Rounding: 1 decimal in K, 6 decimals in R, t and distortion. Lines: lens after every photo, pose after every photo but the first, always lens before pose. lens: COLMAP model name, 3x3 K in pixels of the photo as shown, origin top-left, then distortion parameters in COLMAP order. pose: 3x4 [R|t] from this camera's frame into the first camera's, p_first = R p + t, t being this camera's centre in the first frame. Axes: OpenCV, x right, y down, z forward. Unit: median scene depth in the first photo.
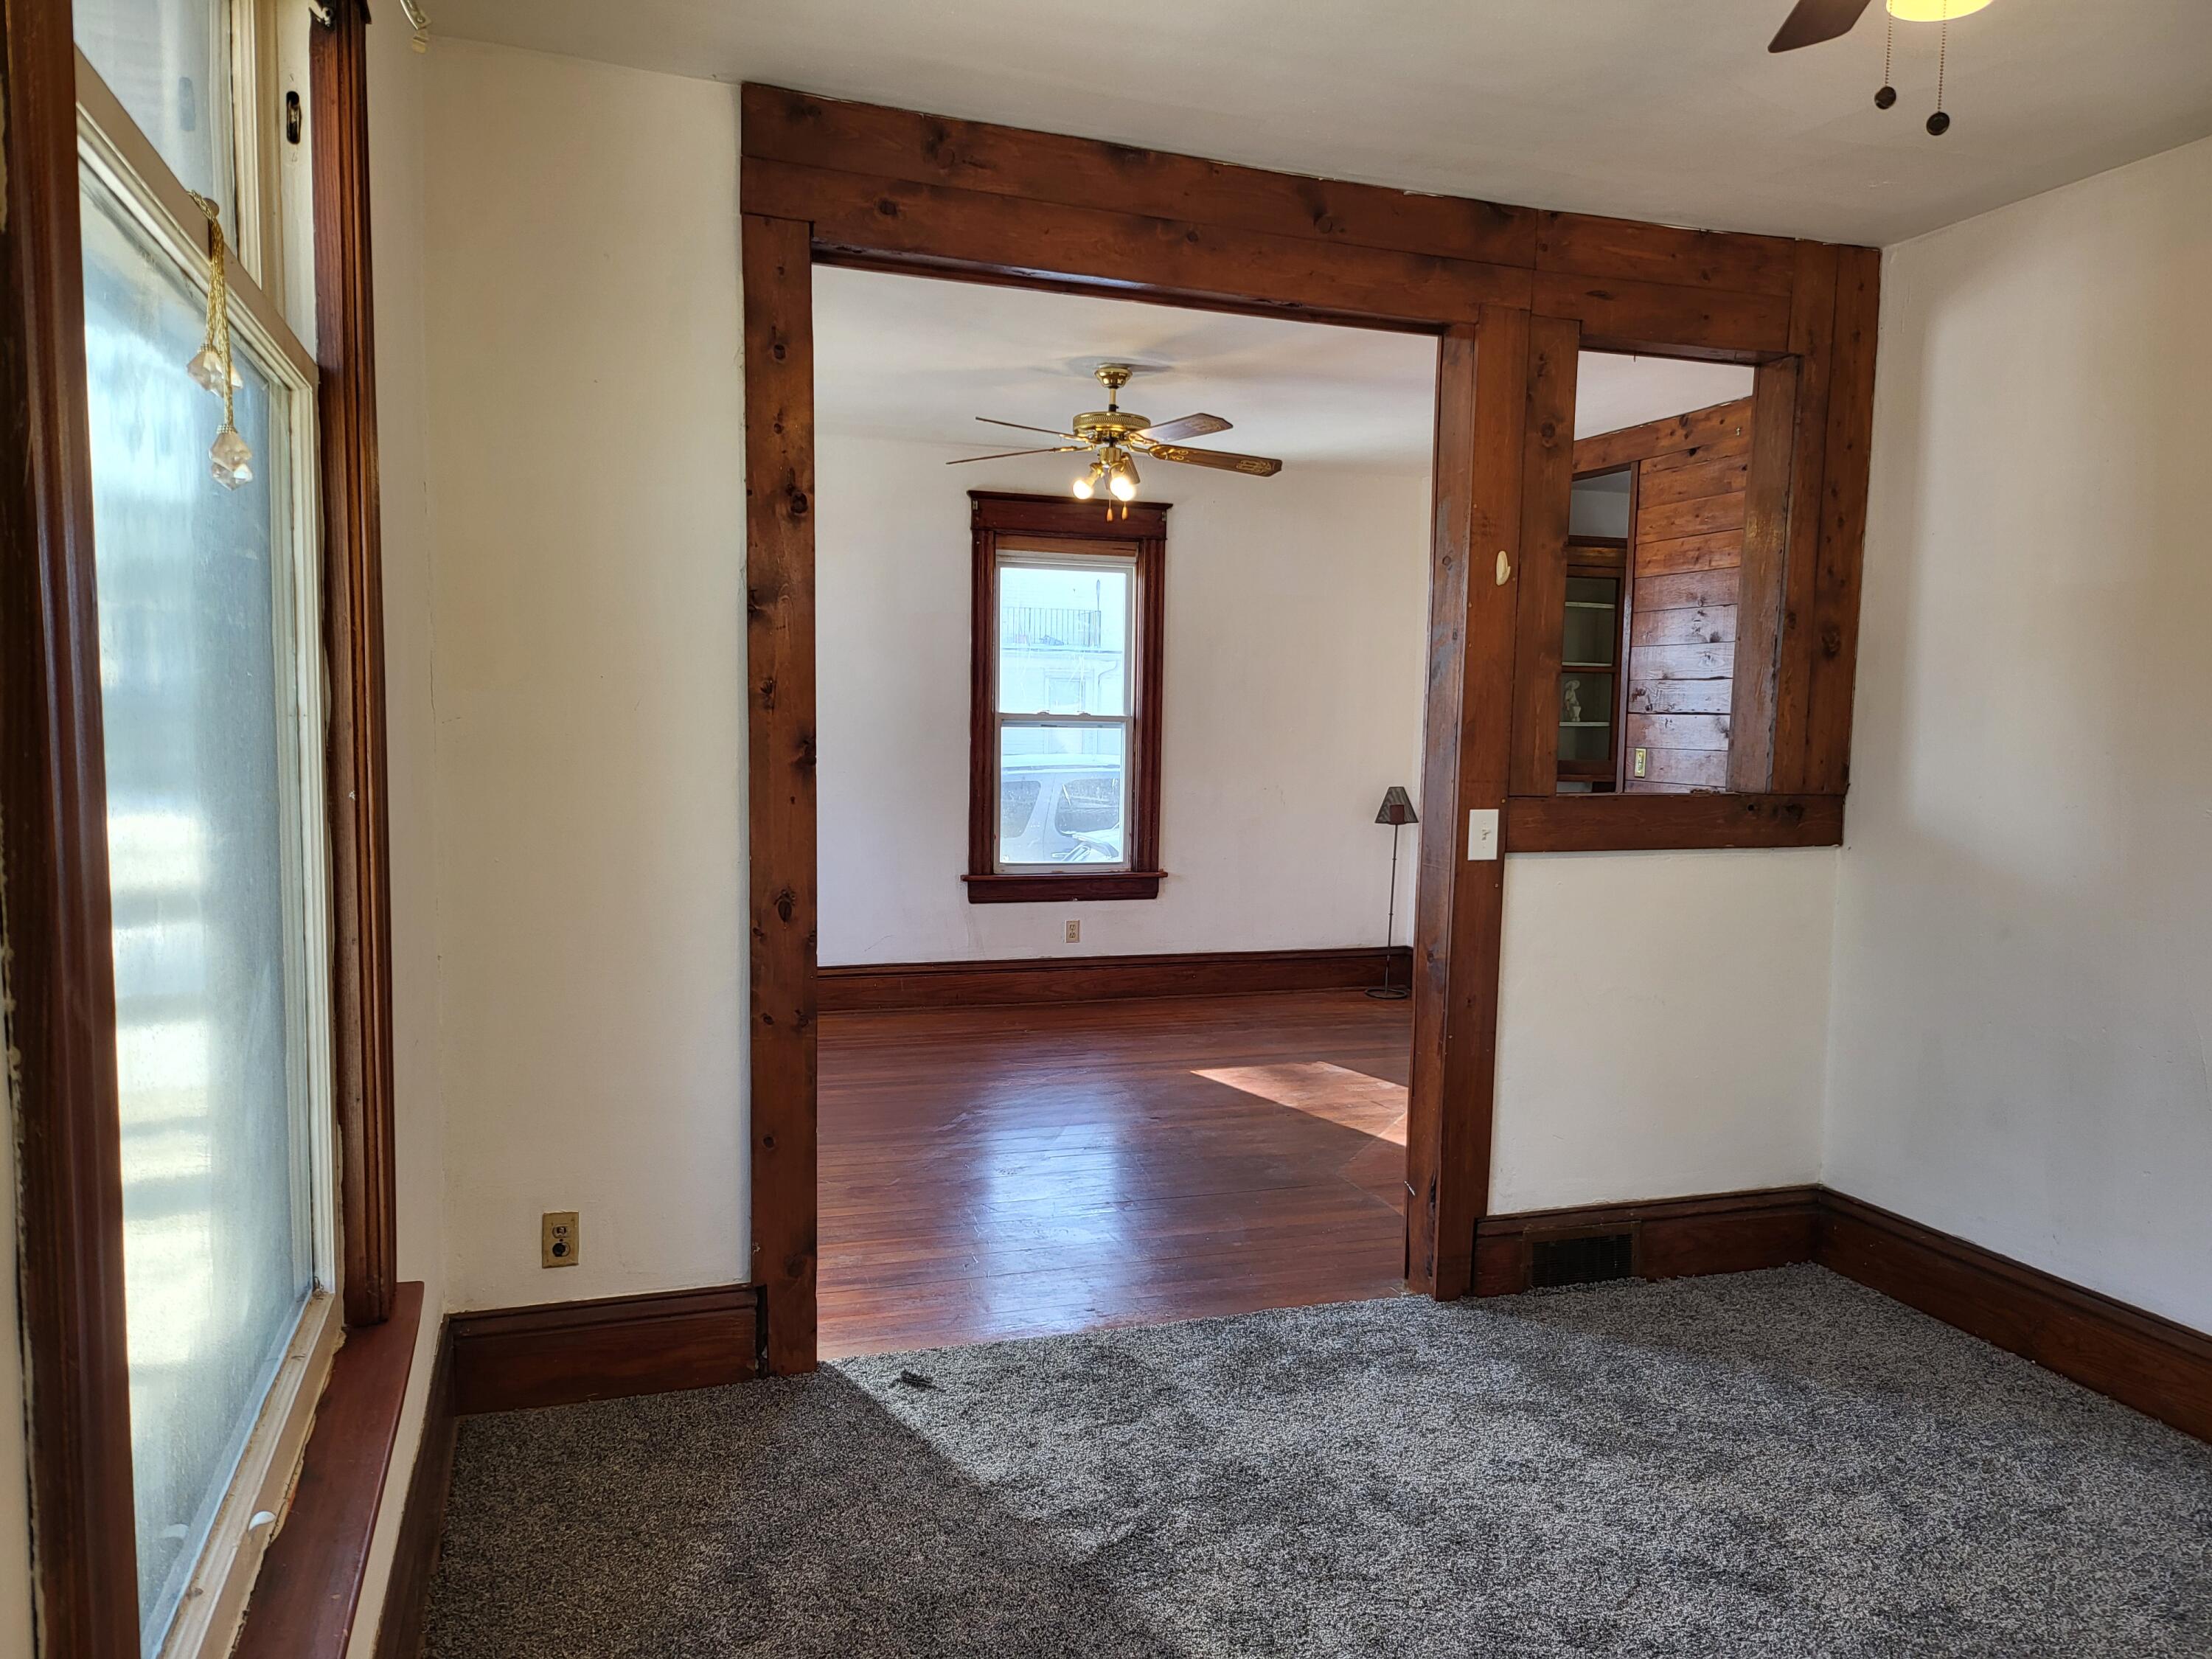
lens RADIAL K [[1573.8, 0, 1093.7], [0, 1573.8, 833.7], [0, 0, 1]] dist [0.062861, -0.061810]
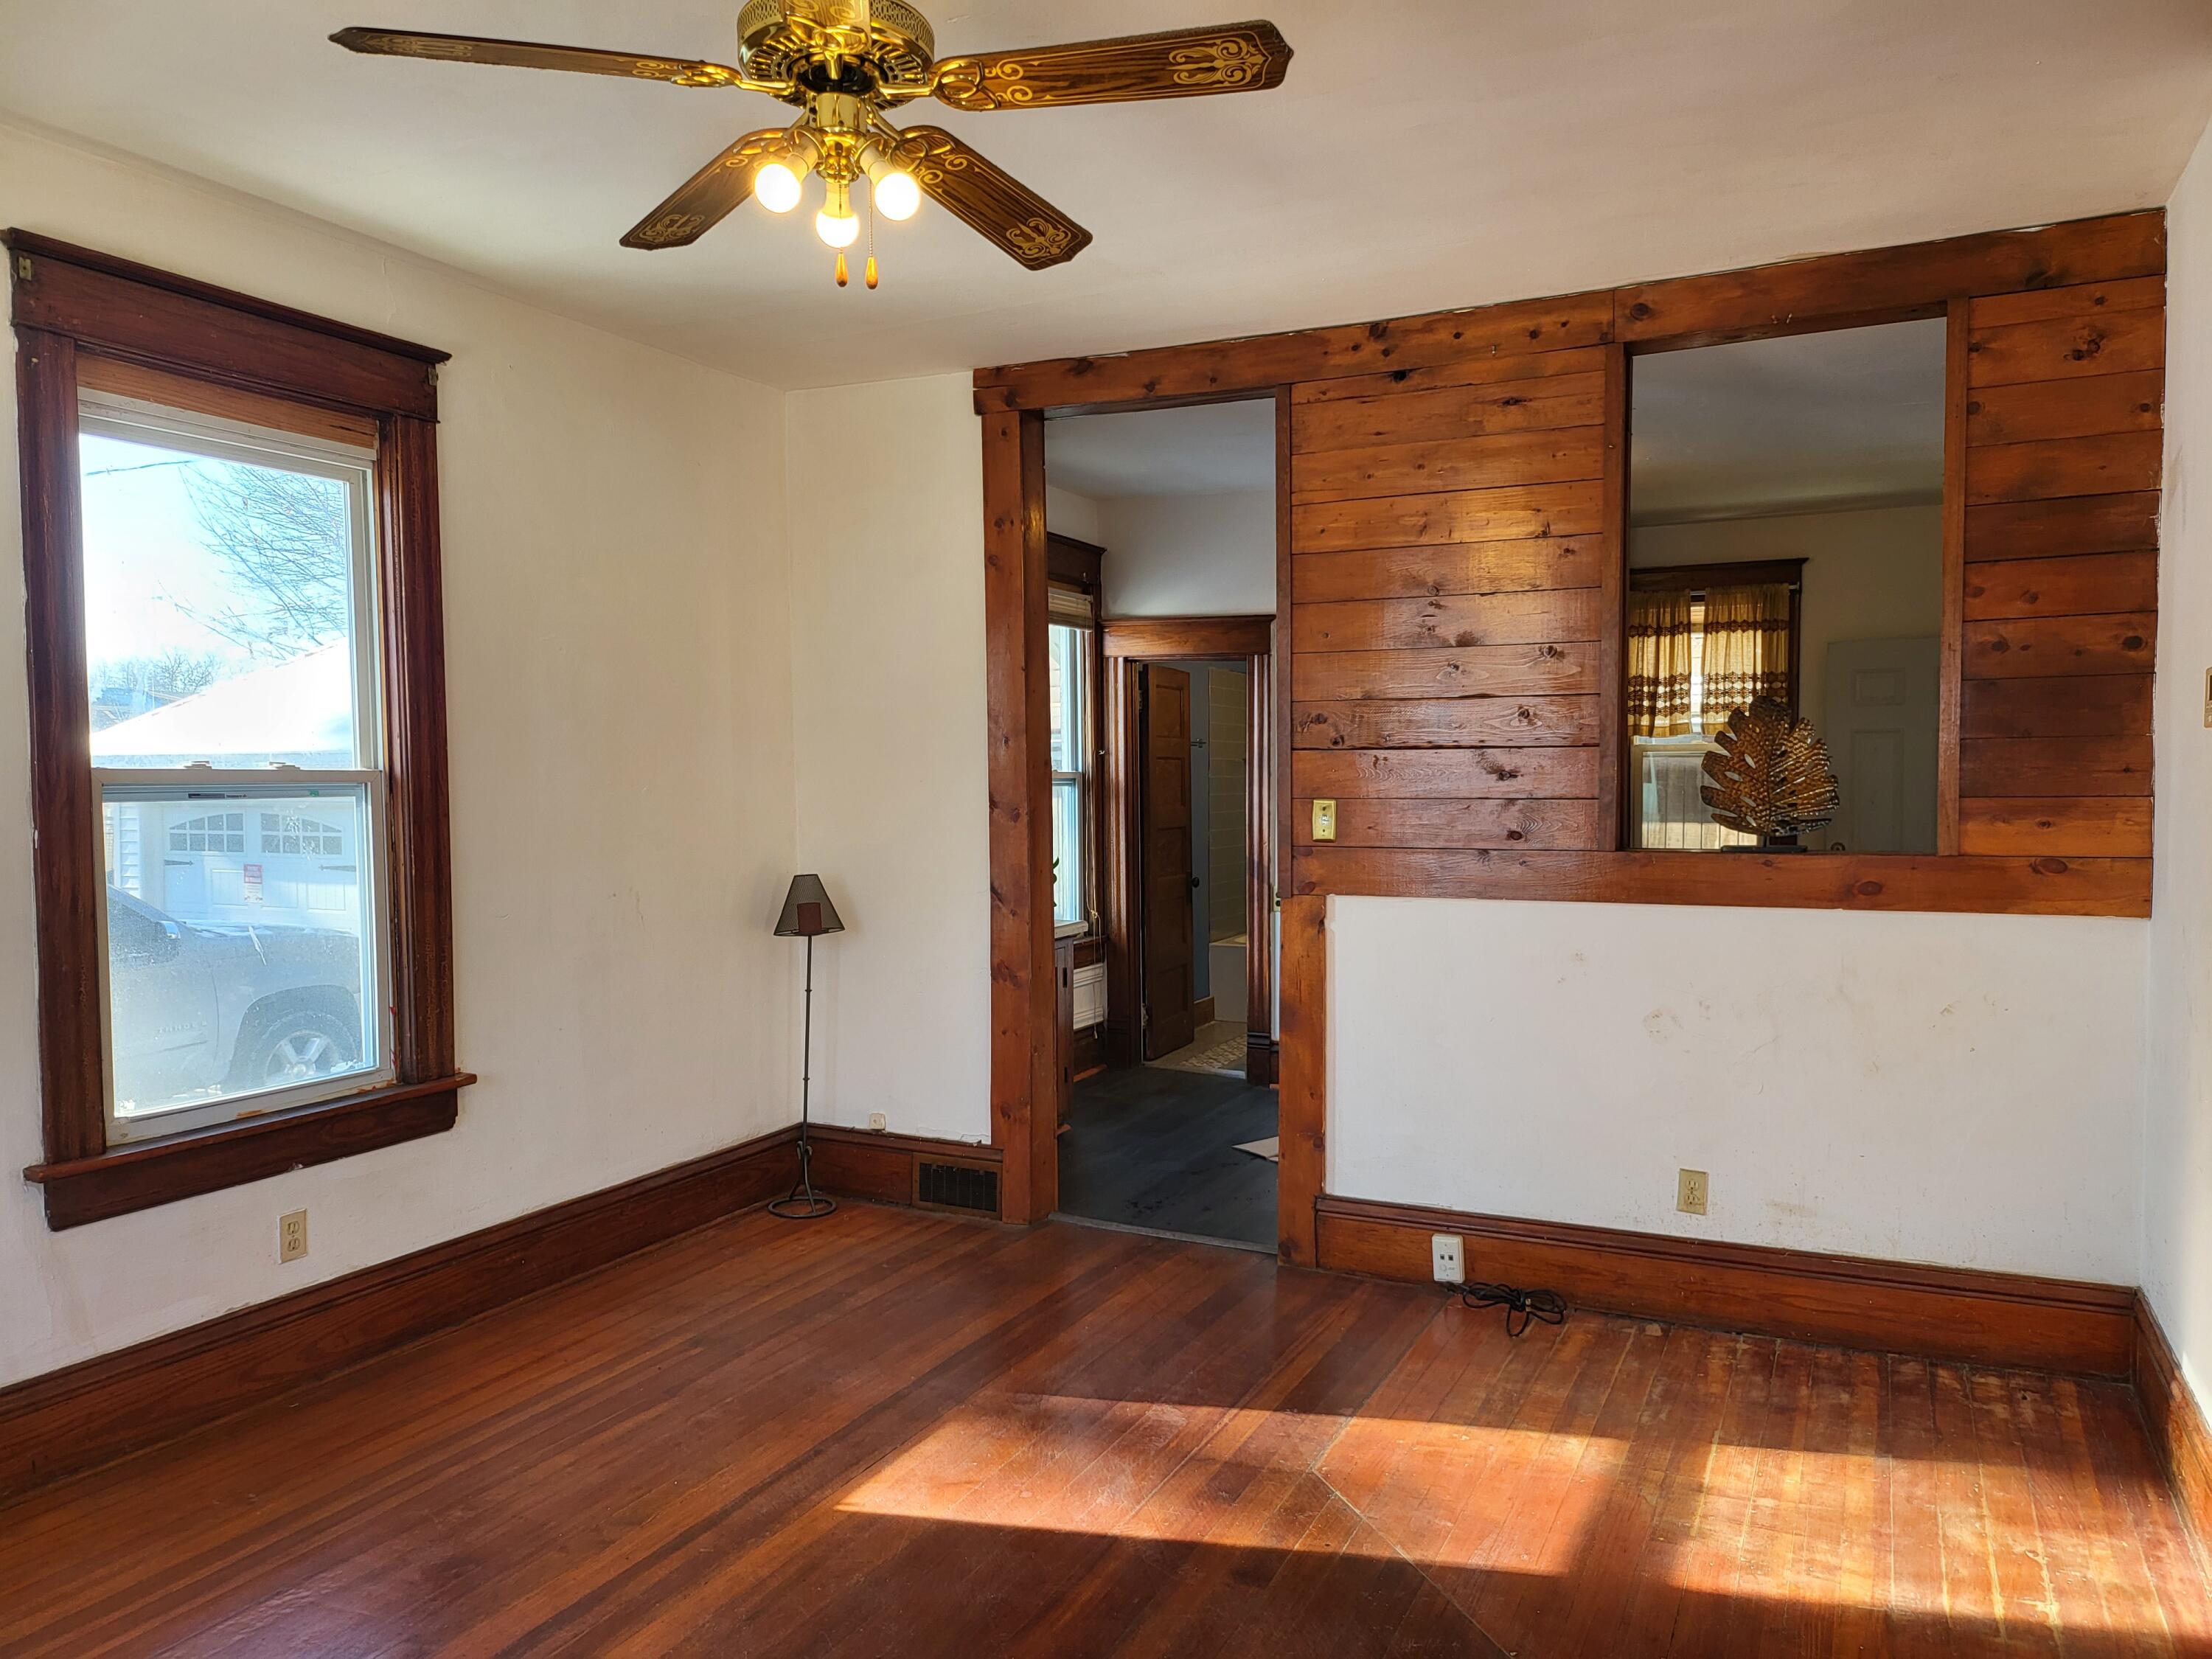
lens RADIAL K [[1573.8, 0, 1100.8], [0, 1573.8, 826.6], [0, 0, 1]] dist [0.062861, -0.061810]
pose [[0.689308, -0.049427, 0.722781, -0.186886], [0.073400, 0.997301, -0.001802, -0.040773], [-0.720741, 0.054294, 0.691075, 0.506704]]
